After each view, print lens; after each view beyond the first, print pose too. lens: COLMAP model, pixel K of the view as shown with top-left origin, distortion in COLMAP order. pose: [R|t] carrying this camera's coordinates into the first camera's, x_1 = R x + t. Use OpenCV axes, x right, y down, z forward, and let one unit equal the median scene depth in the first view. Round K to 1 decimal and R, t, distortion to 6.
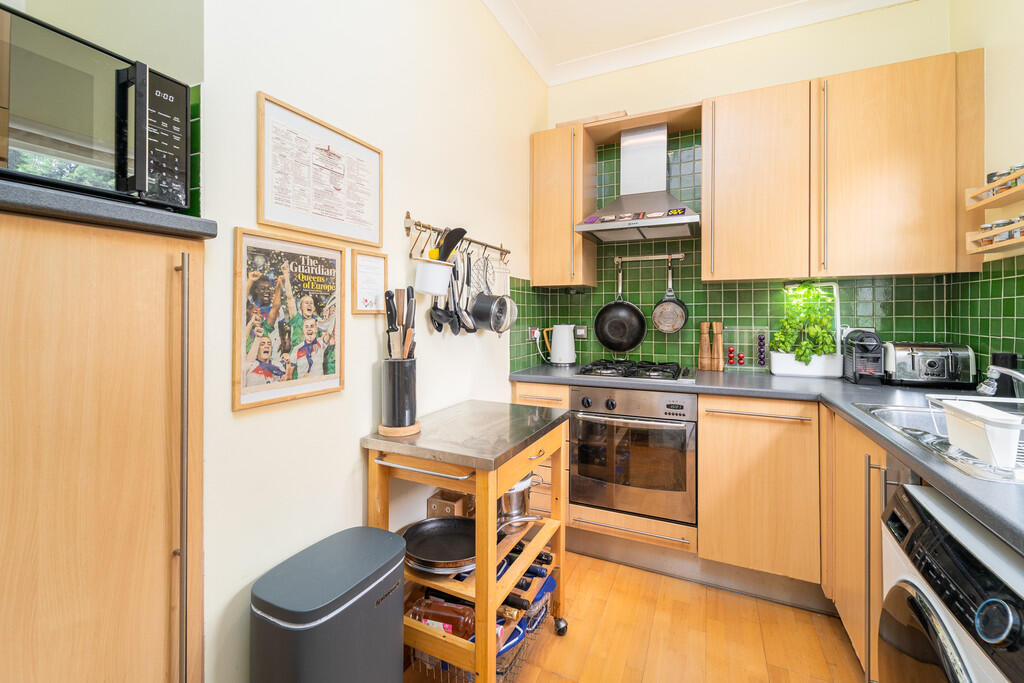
lens RADIAL K [[424.0, 0, 503.6], [0, 424.0, 319.0], [0, 0, 1]] dist [0.000207, -0.000053]
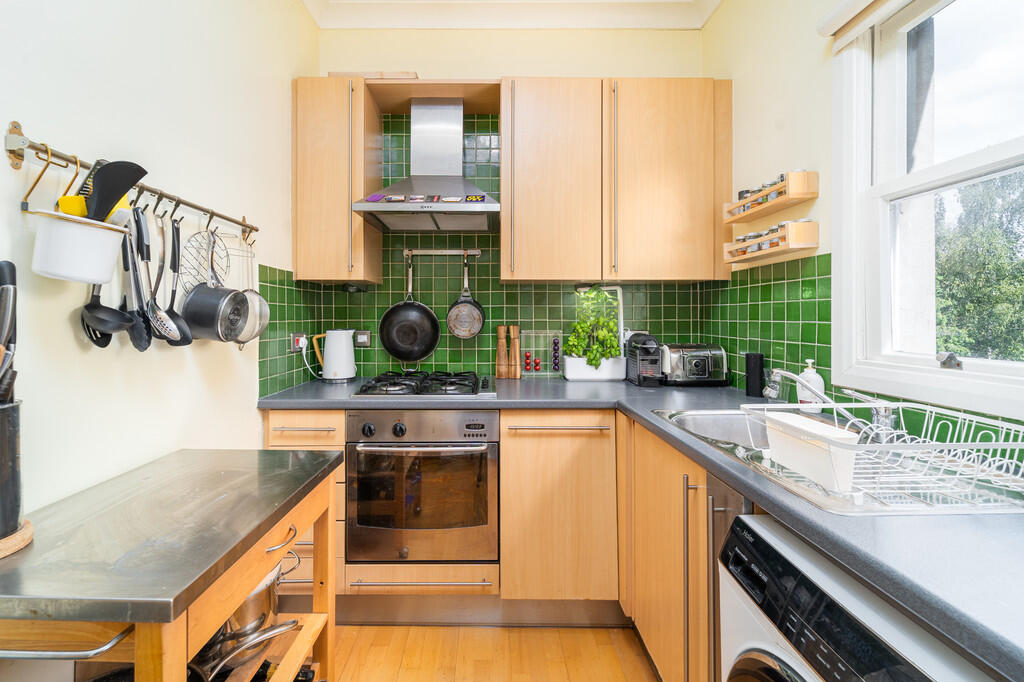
lens RADIAL K [[424.0, 0, 503.6], [0, 424.0, 318.5], [0, 0, 1]] dist [0.000207, -0.000053]
pose [[0.882300, 0.001001, 0.470687, 0.055078], [0.002401, 0.999975, -0.006626, -0.003092], [-0.470682, 0.006976, 0.882275, 0.221971]]
